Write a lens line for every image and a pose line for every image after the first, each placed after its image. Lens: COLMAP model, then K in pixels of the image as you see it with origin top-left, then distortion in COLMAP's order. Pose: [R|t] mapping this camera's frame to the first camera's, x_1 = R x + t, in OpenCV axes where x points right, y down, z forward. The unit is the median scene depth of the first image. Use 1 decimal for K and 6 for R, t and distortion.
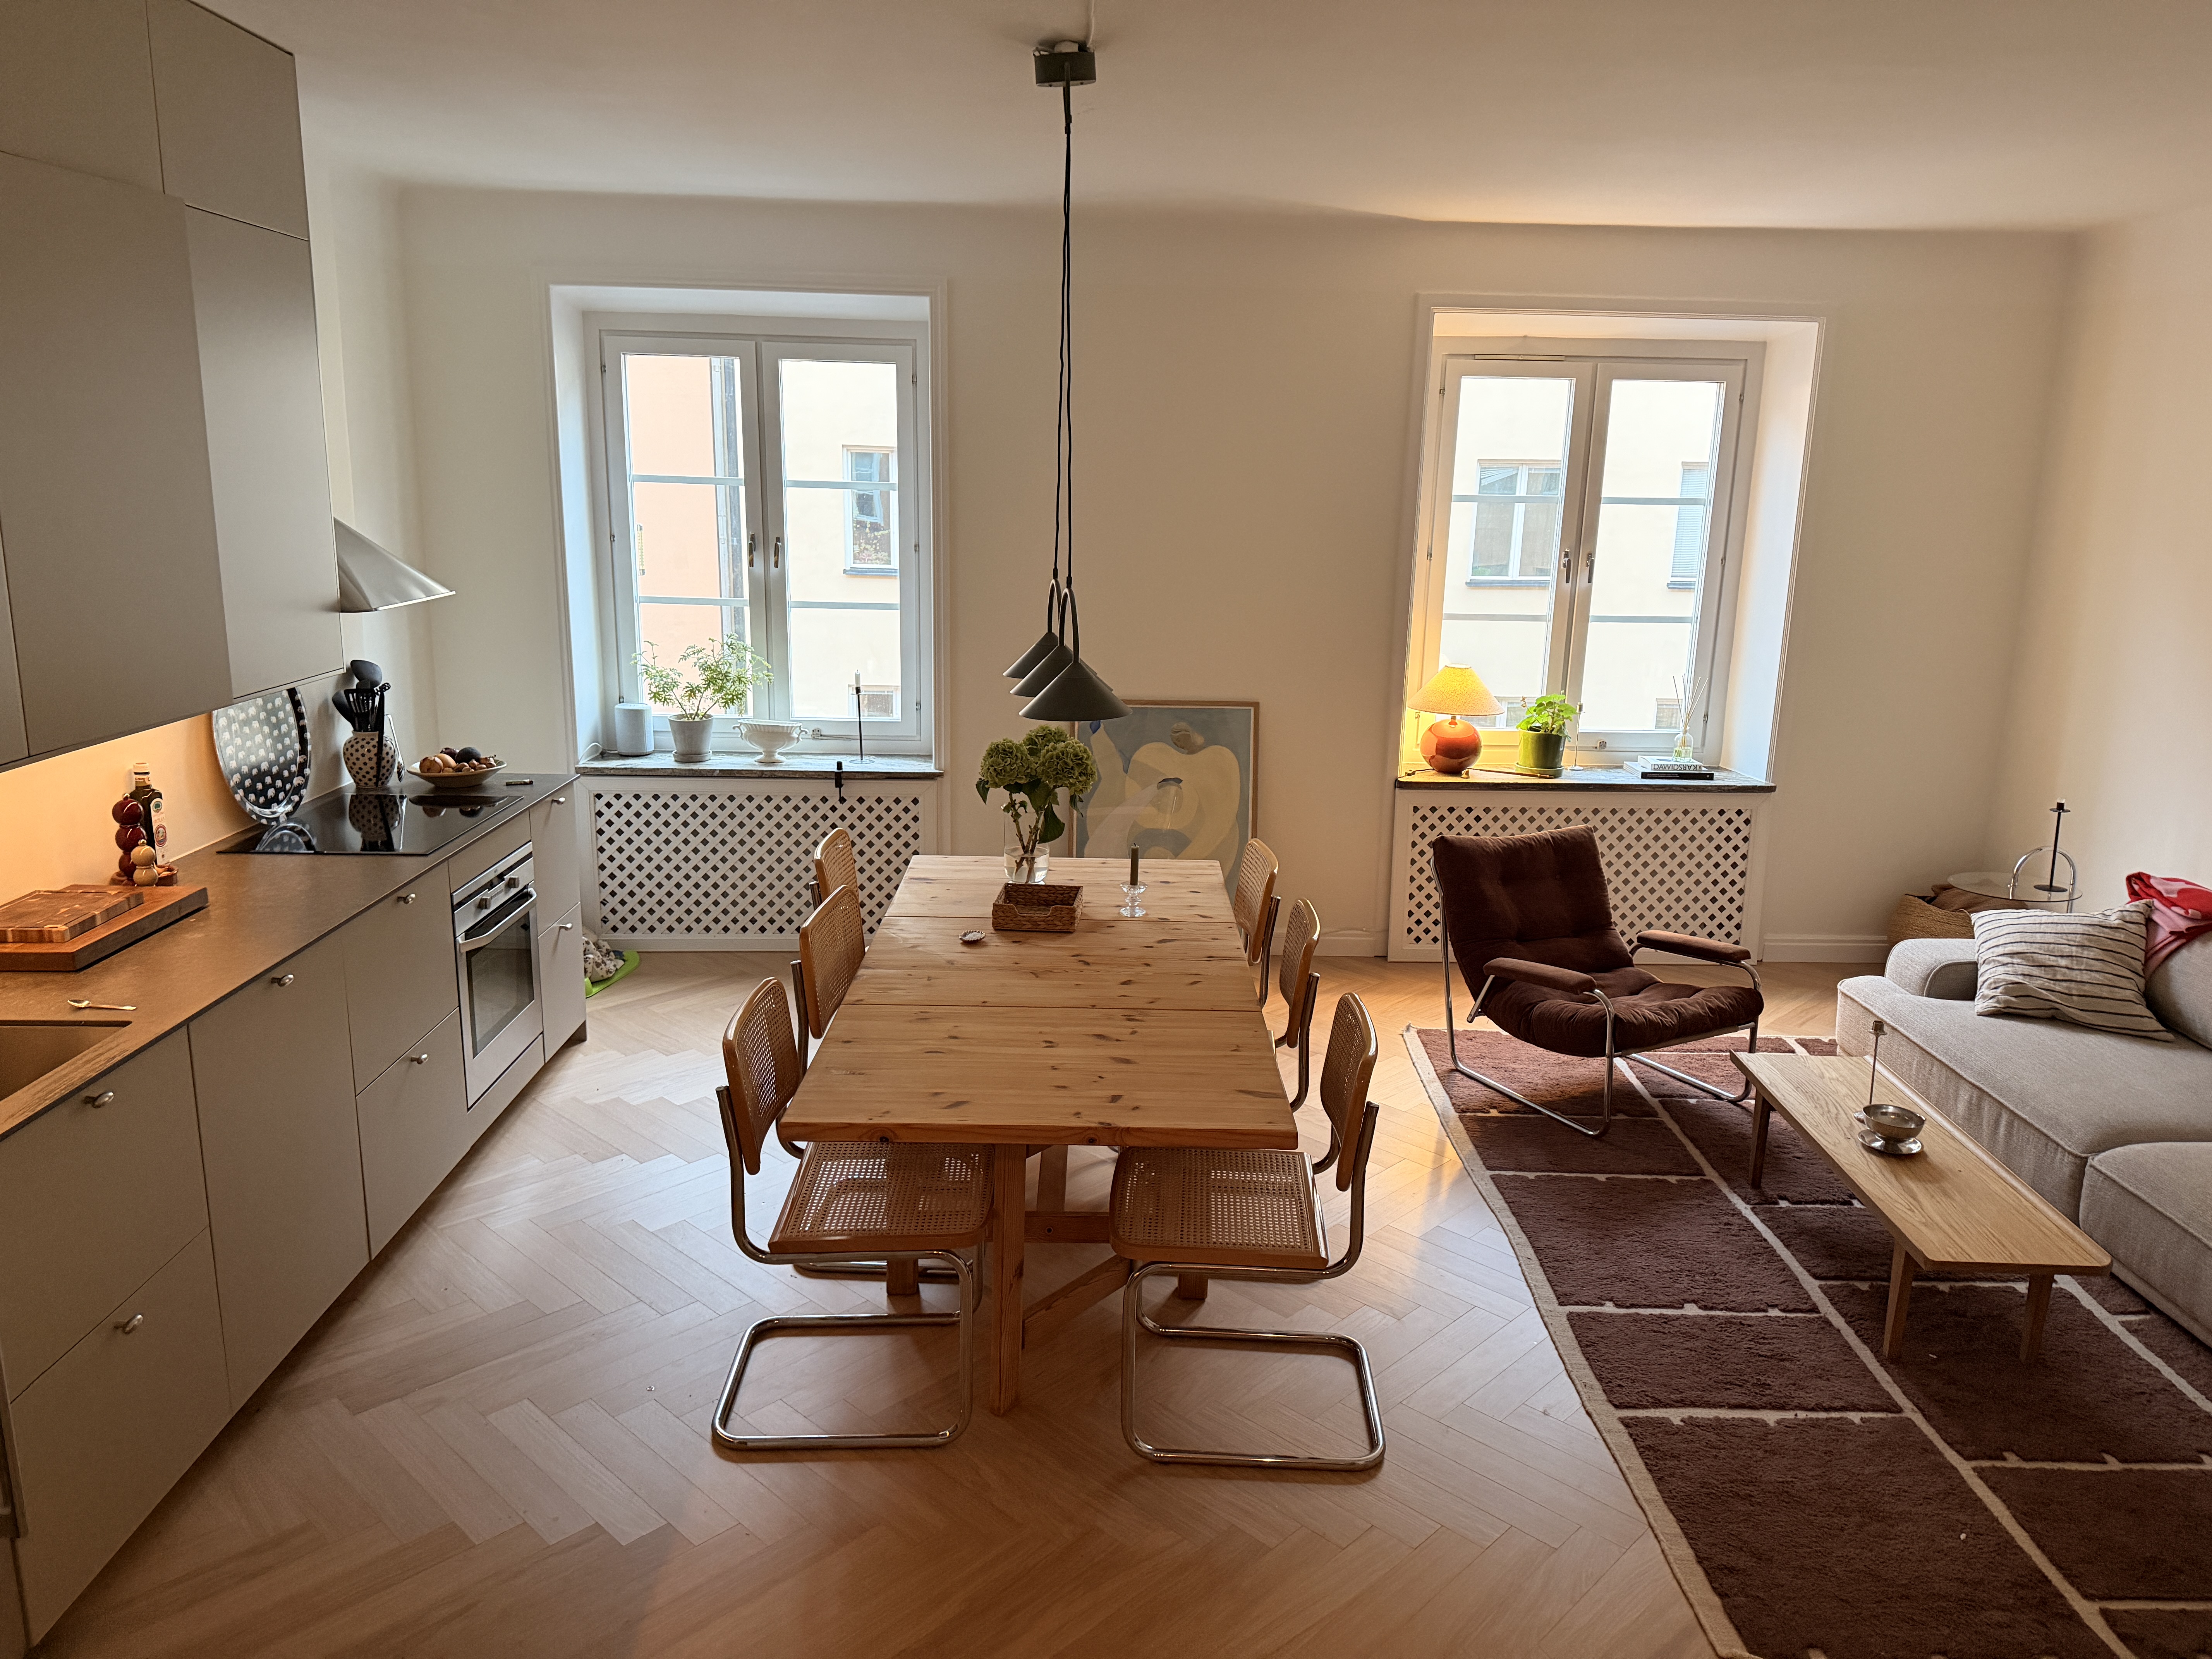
lens RADIAL K [[1539.9, 0, 1115.5], [0, 1539.9, 804.2], [0, 0, 1]] dist [0.064354, -0.084823]
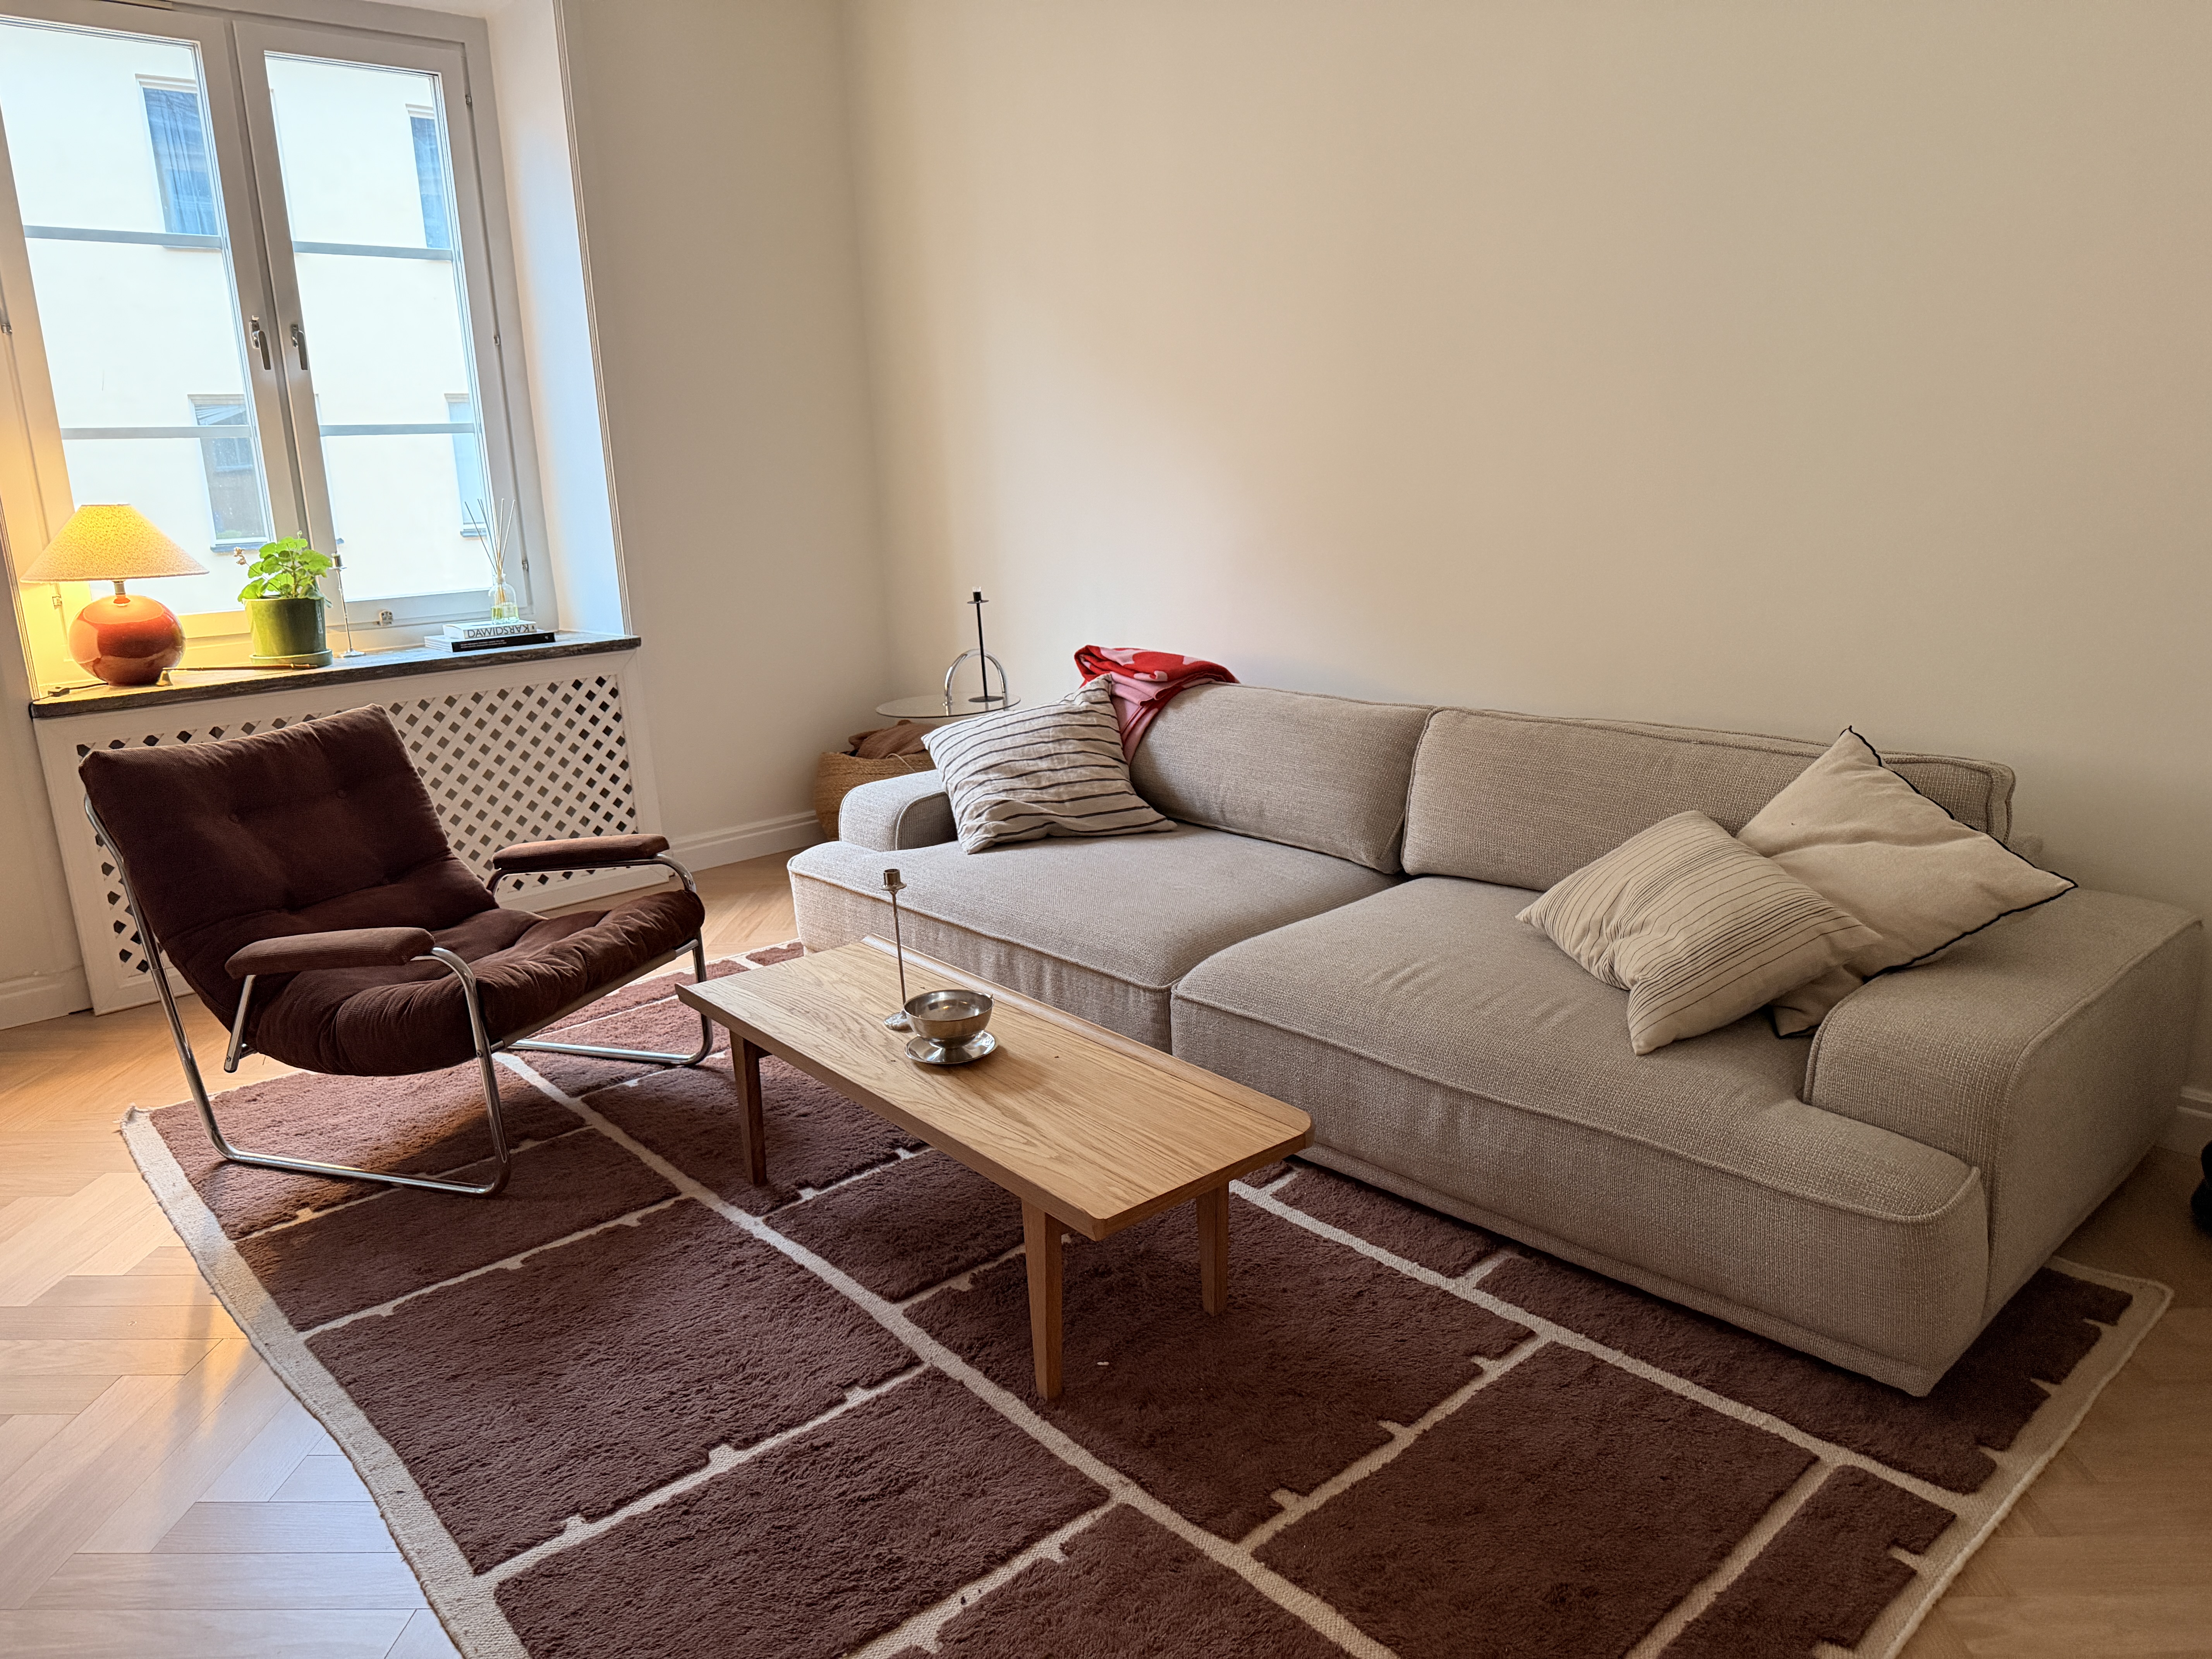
lens RADIAL K [[1535.5, 0, 1108.5], [0, 1535.5, 821.4], [0, 0, 1]] dist [0.174899, -0.298718]
pose [[0.744955, -0.198970, 0.636751, 0.131476], [0.189990, 0.978237, 0.083401, 0.070212], [-0.639488, 0.058847, 0.766545, 0.381985]]
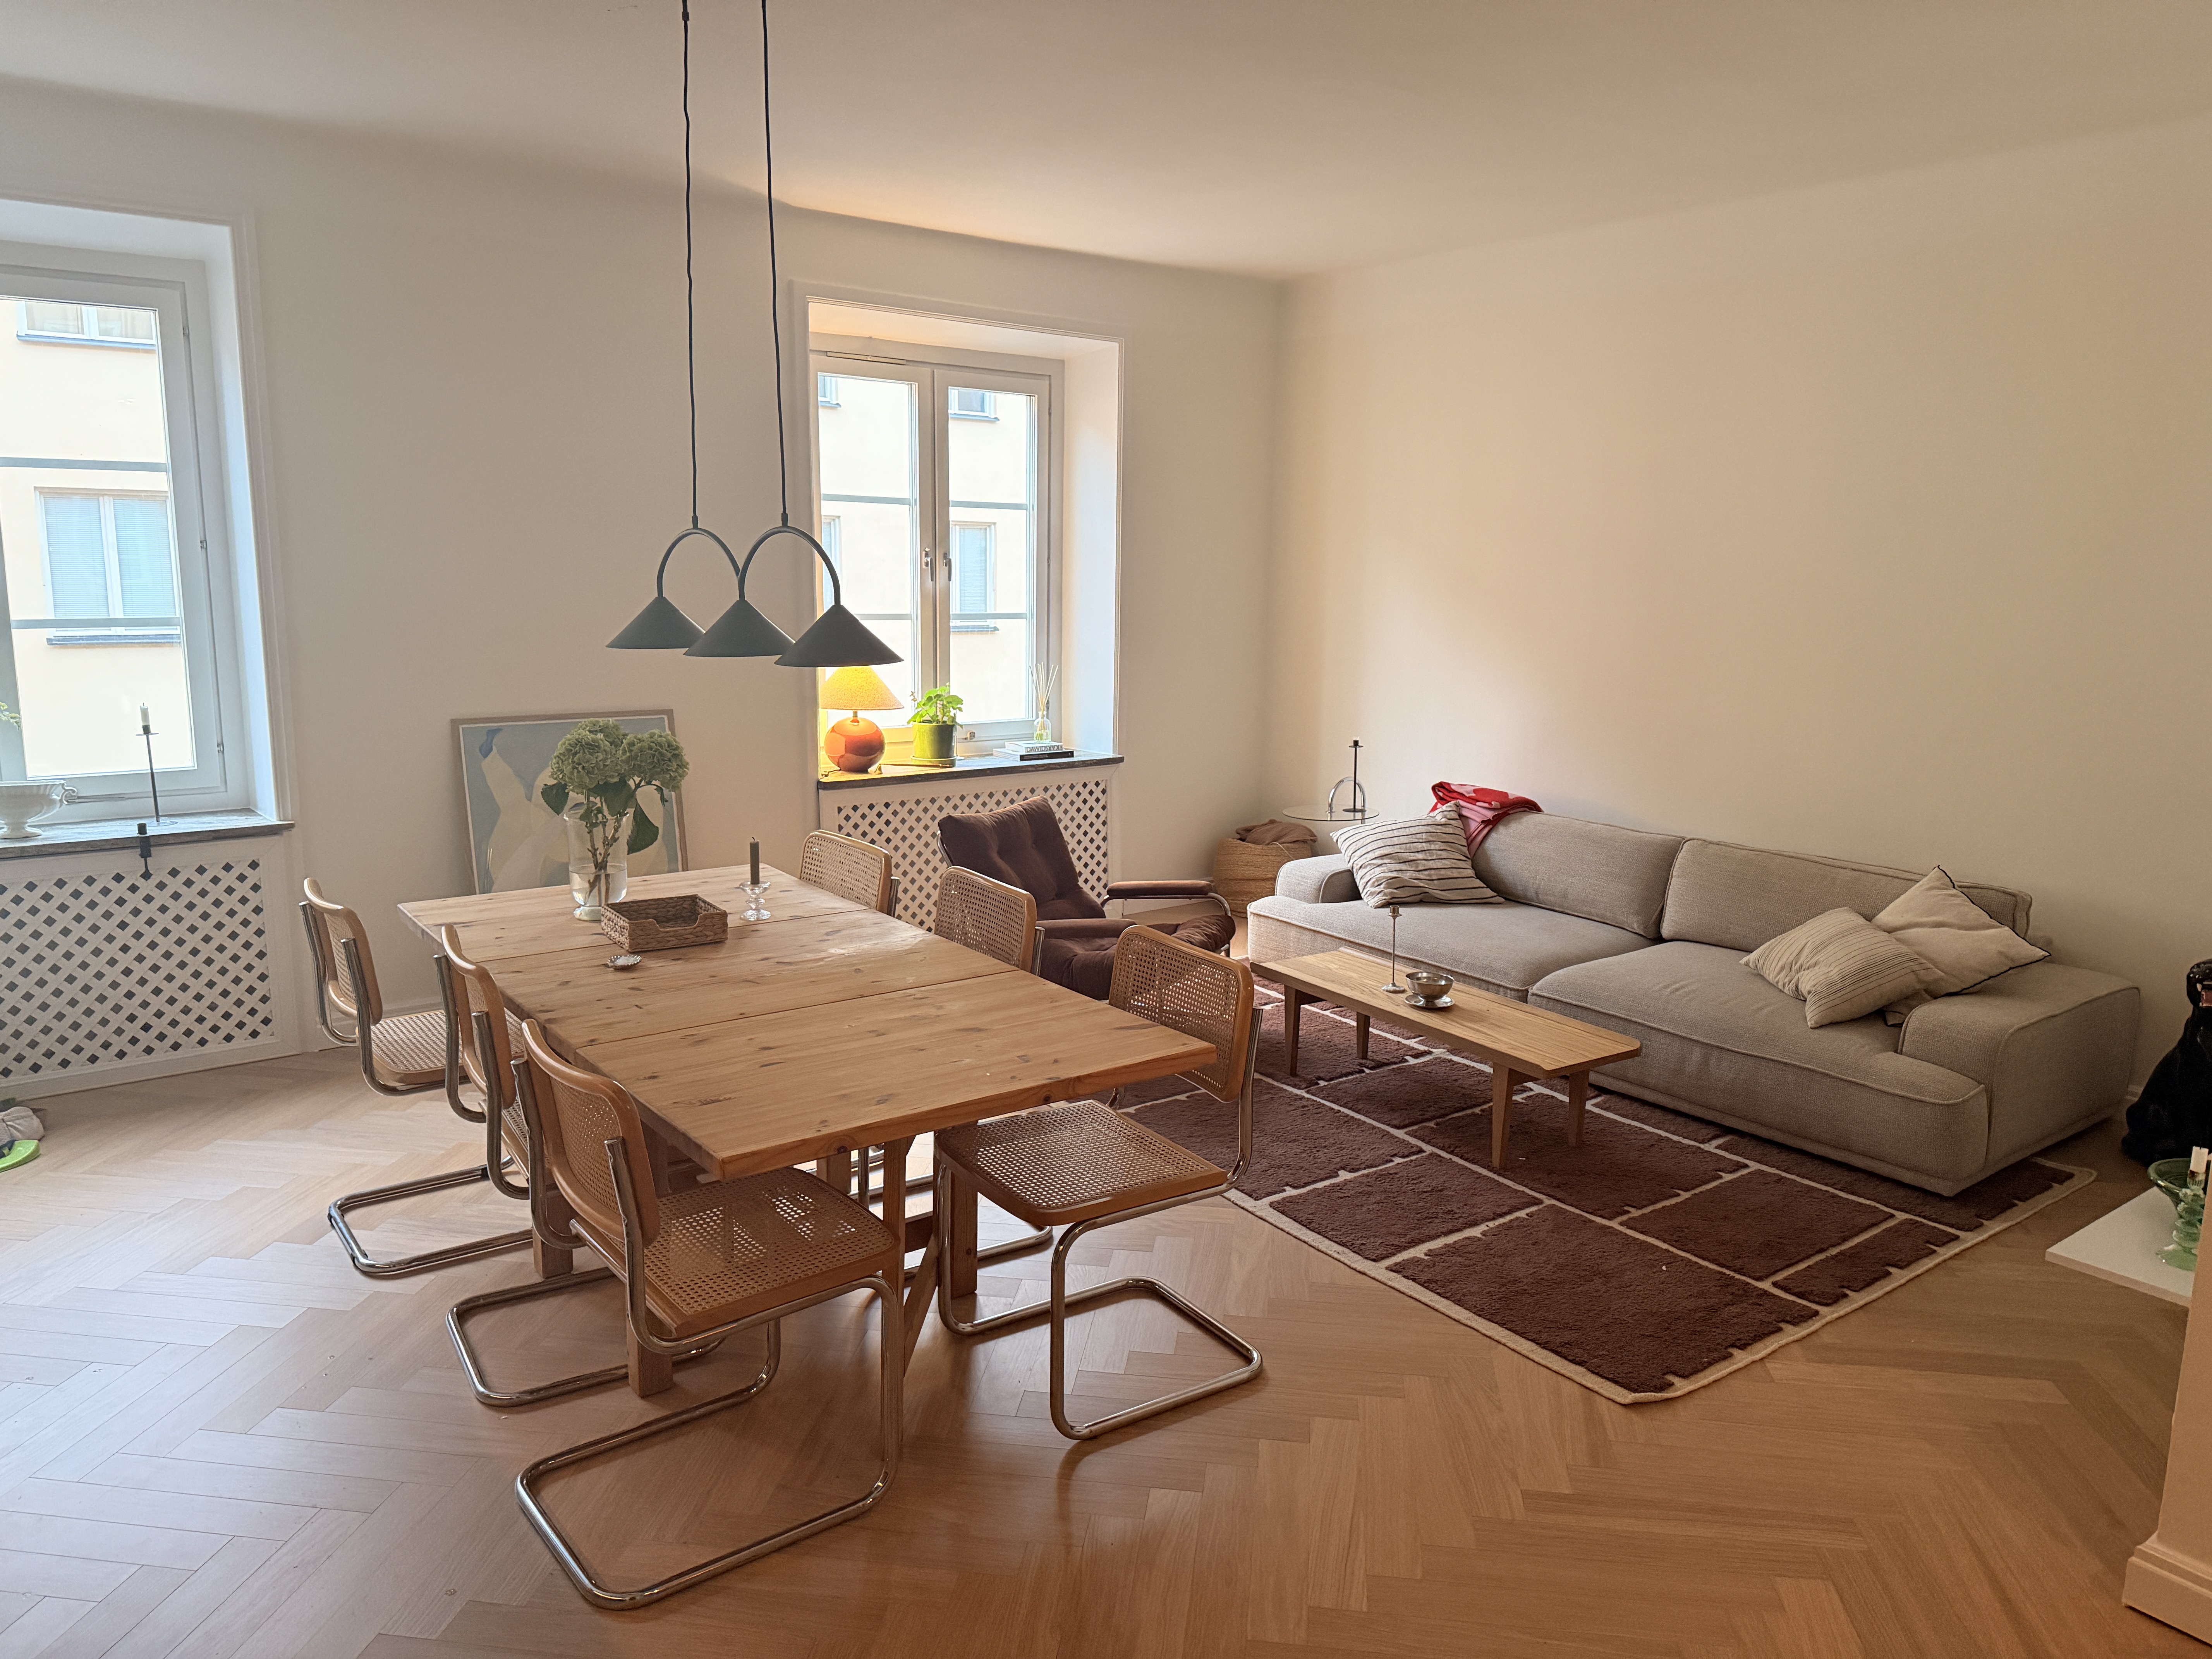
lens RADIAL K [[1535.5, 0, 1108.5], [0, 1535.5, 821.4], [0, 0, 1]] dist [0.174899, -0.298718]
pose [[0.806018, -0.108347, 0.581890, -0.309366], [0.126990, 0.991865, 0.008781, 0.030717], [-0.578108, 0.066816, 0.813220, 0.131822]]
